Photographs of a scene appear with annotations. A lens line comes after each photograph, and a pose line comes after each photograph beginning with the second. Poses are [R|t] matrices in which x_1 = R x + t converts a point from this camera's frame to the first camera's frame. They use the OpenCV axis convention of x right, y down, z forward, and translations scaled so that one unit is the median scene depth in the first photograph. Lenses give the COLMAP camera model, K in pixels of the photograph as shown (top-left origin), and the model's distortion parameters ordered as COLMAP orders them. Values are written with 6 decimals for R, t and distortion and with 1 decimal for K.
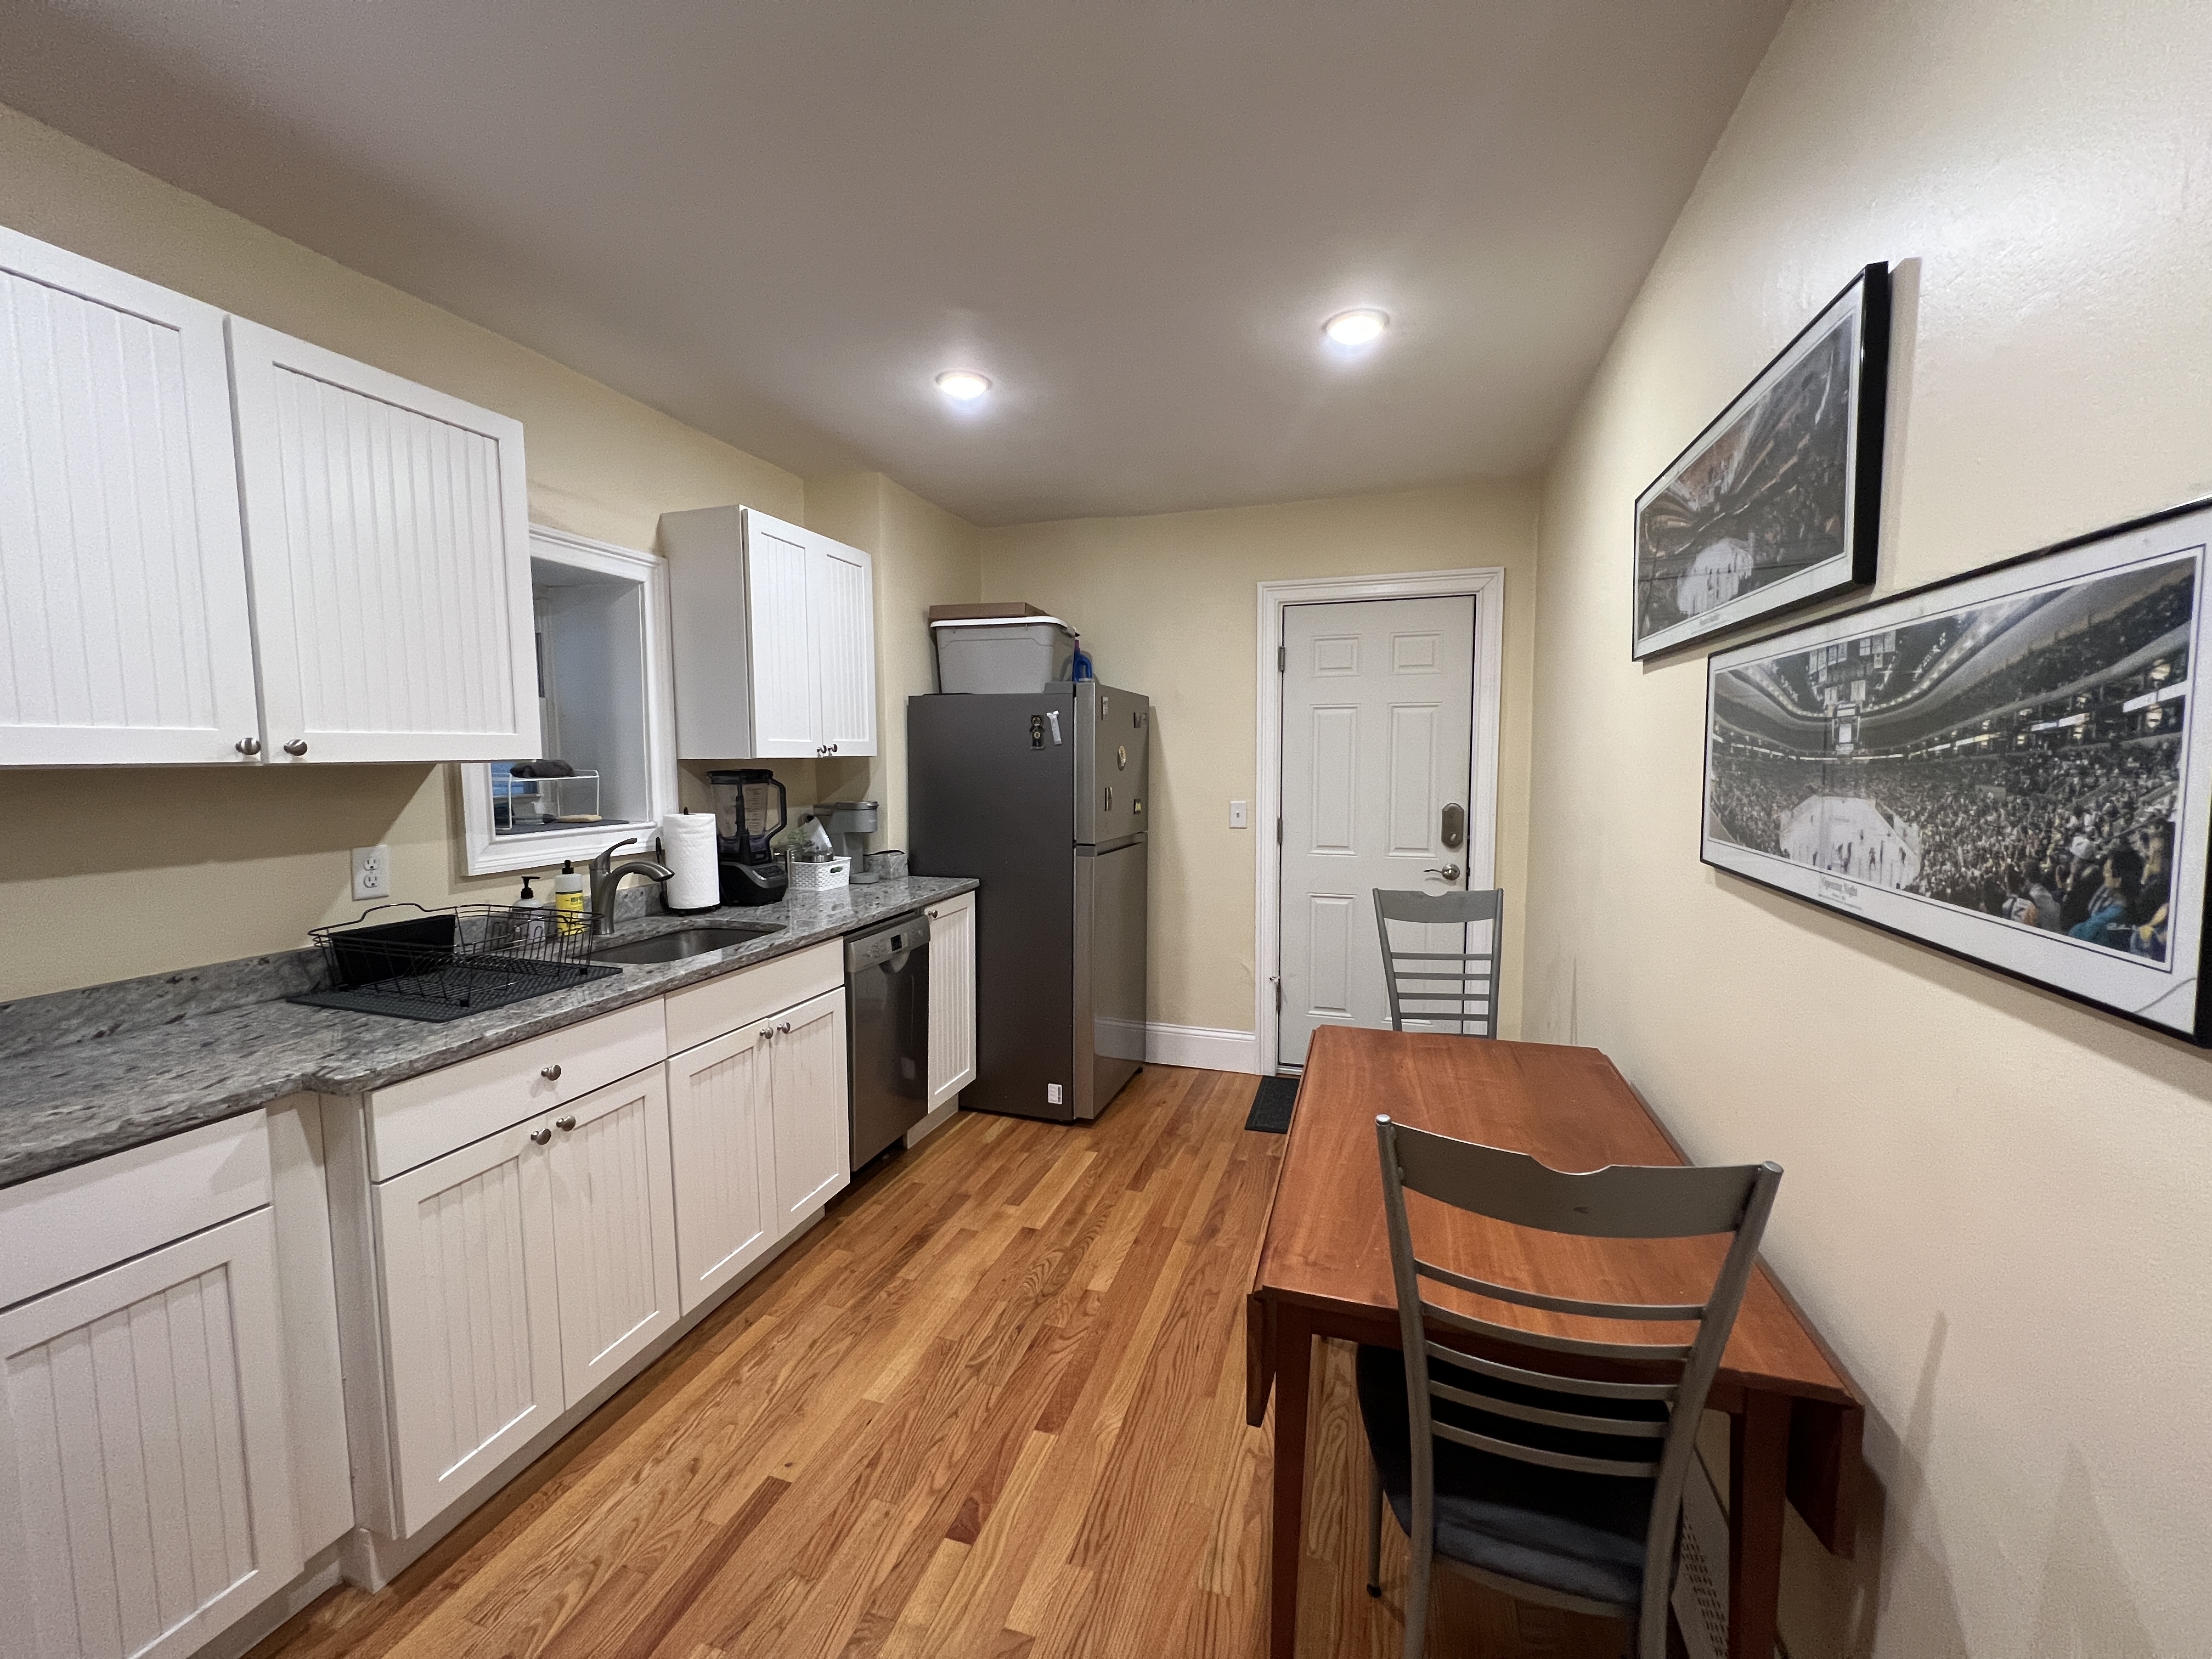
lens RADIAL K [[884.3, 0, 1103.6], [0, 884.3, 824.0], [0, 0, 1]] dist [-0.000964, 0.000510]
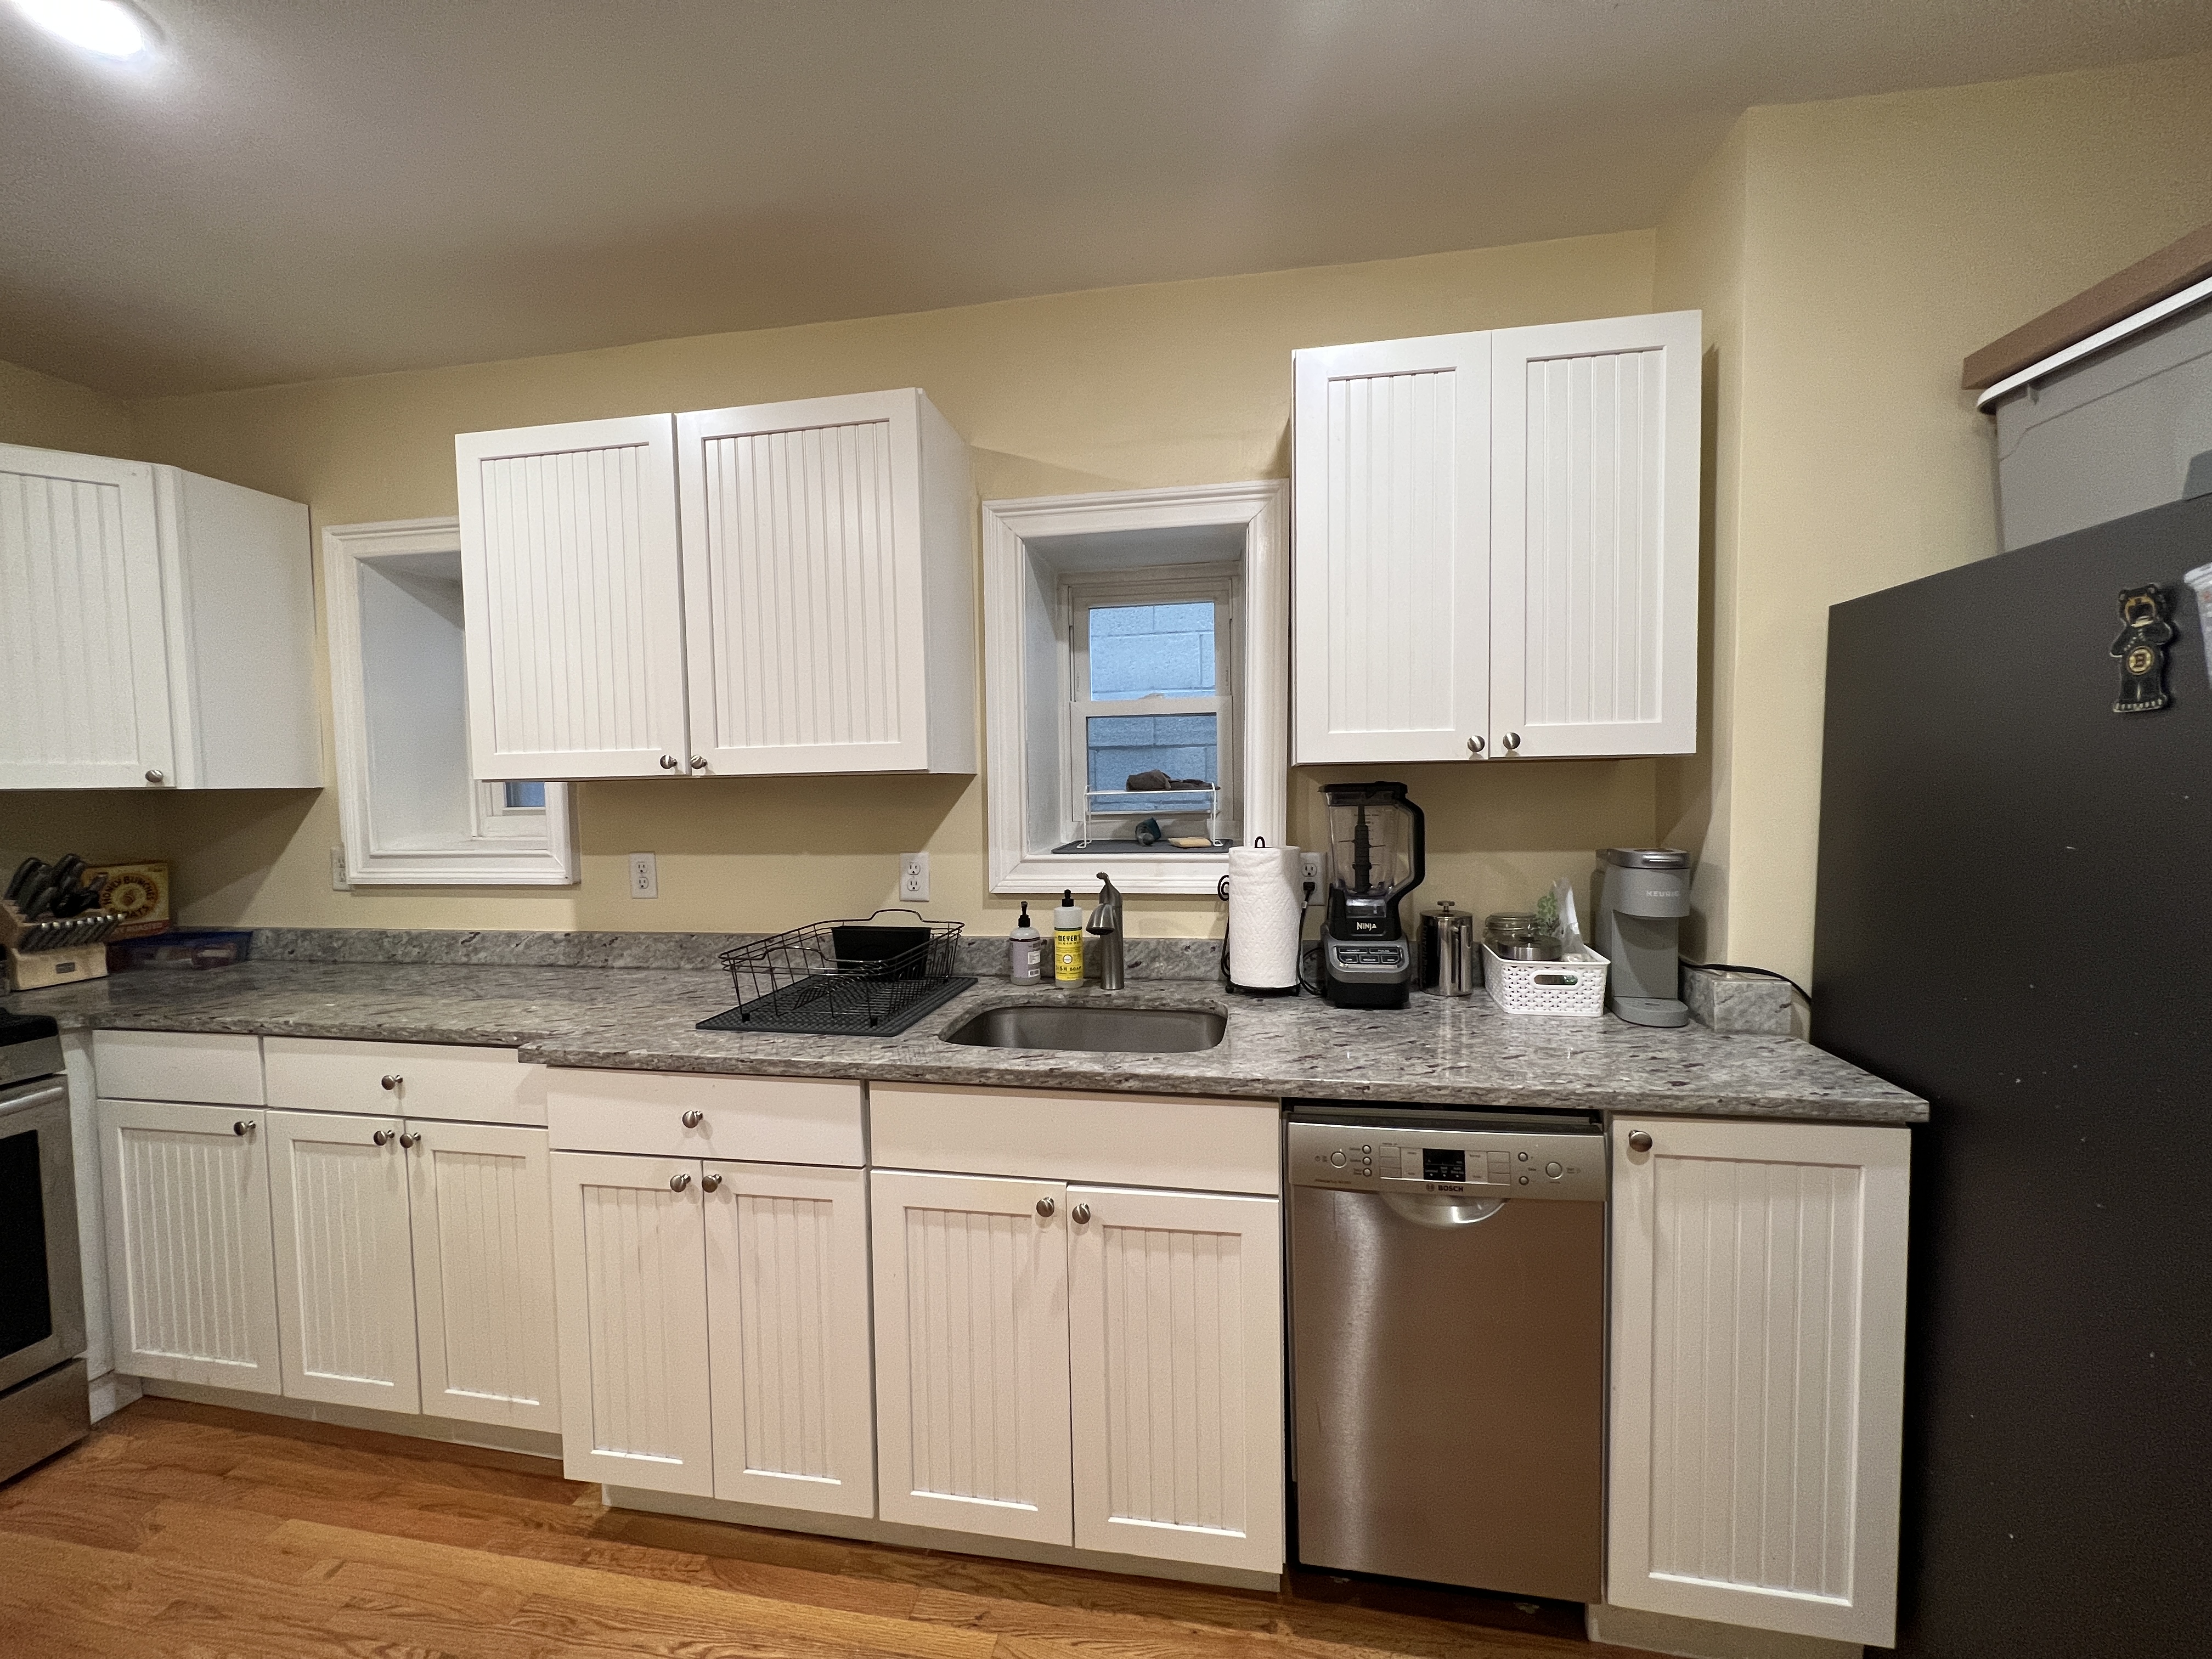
lens RADIAL K [[884.3, 0, 1103.6], [0, 884.3, 824.0], [0, 0, 1]] dist [-0.000964, 0.000510]
pose [[0.137009, 0.051178, -0.989247, 0.195531], [-0.062898, 0.997099, 0.042872, -0.052328], [0.988571, 0.056348, 0.139830, 0.812522]]
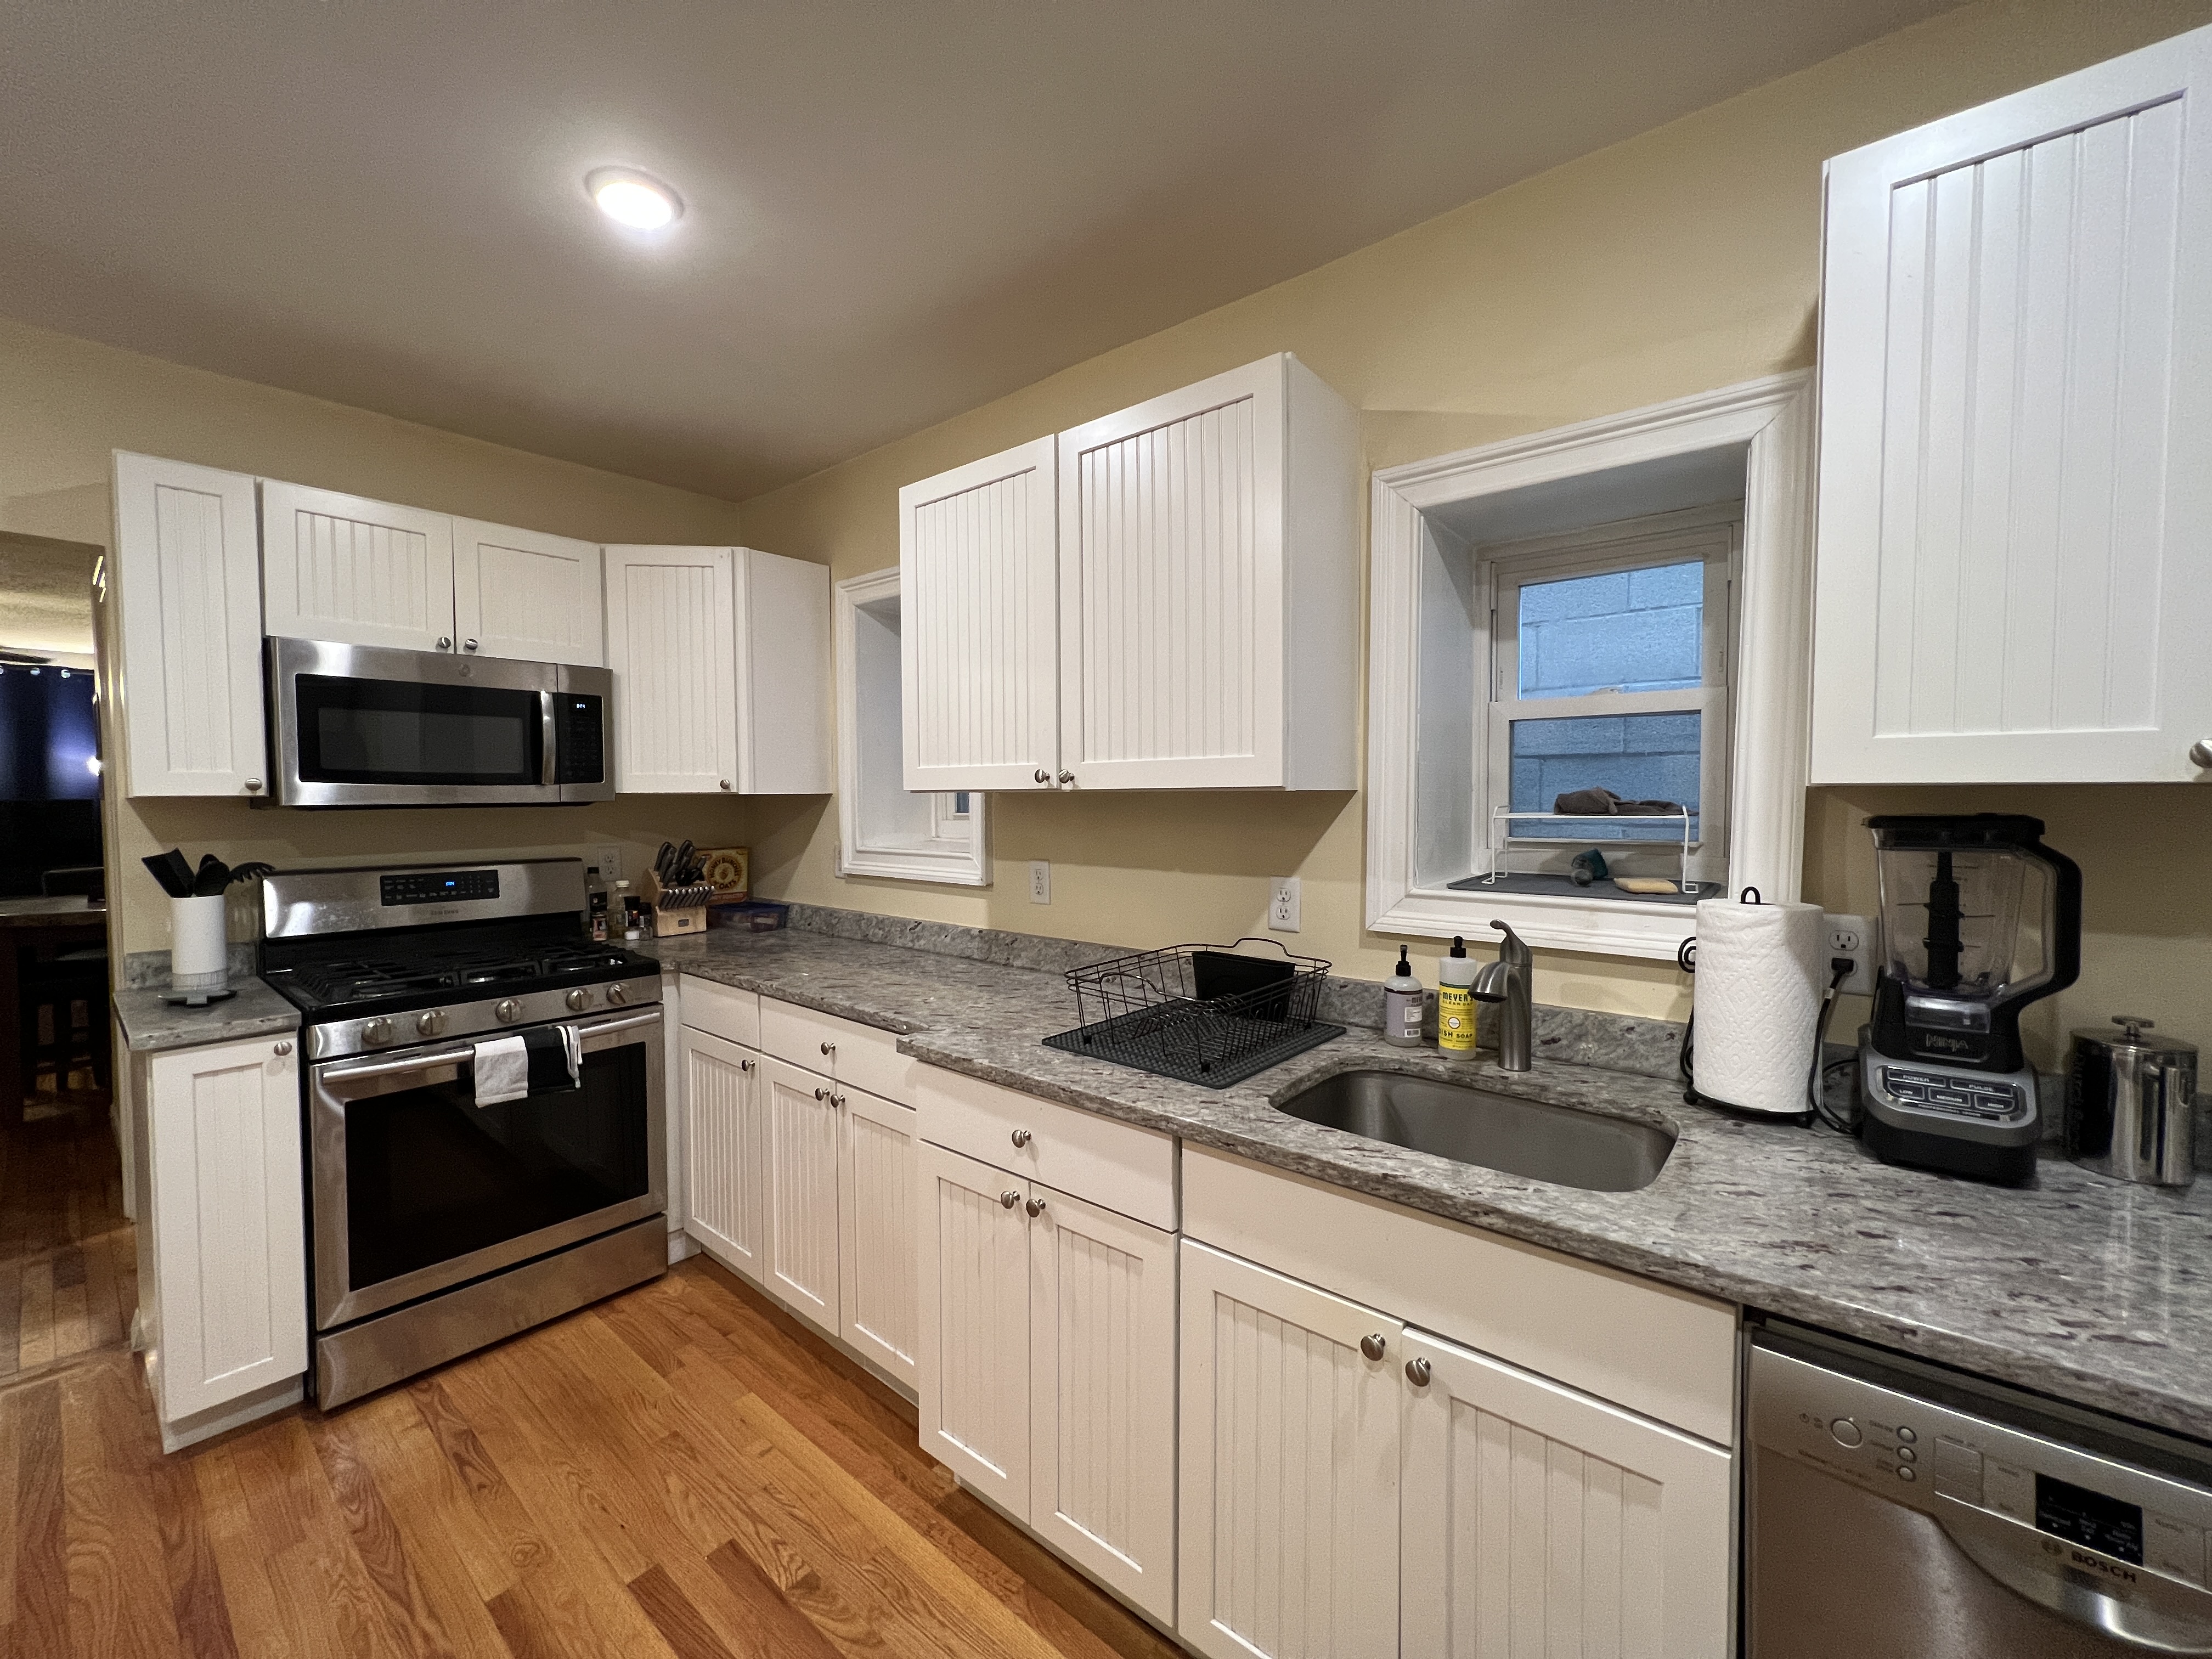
lens RADIAL K [[884.3, 0, 1103.6], [0, 884.3, 824.0], [0, 0, 1]] dist [-0.000964, 0.000510]
pose [[-0.368563, 0.040511, -0.928720, 0.101128], [-0.068400, 0.995160, 0.070553, -0.064943], [0.927083, 0.089527, -0.364008, 0.877932]]
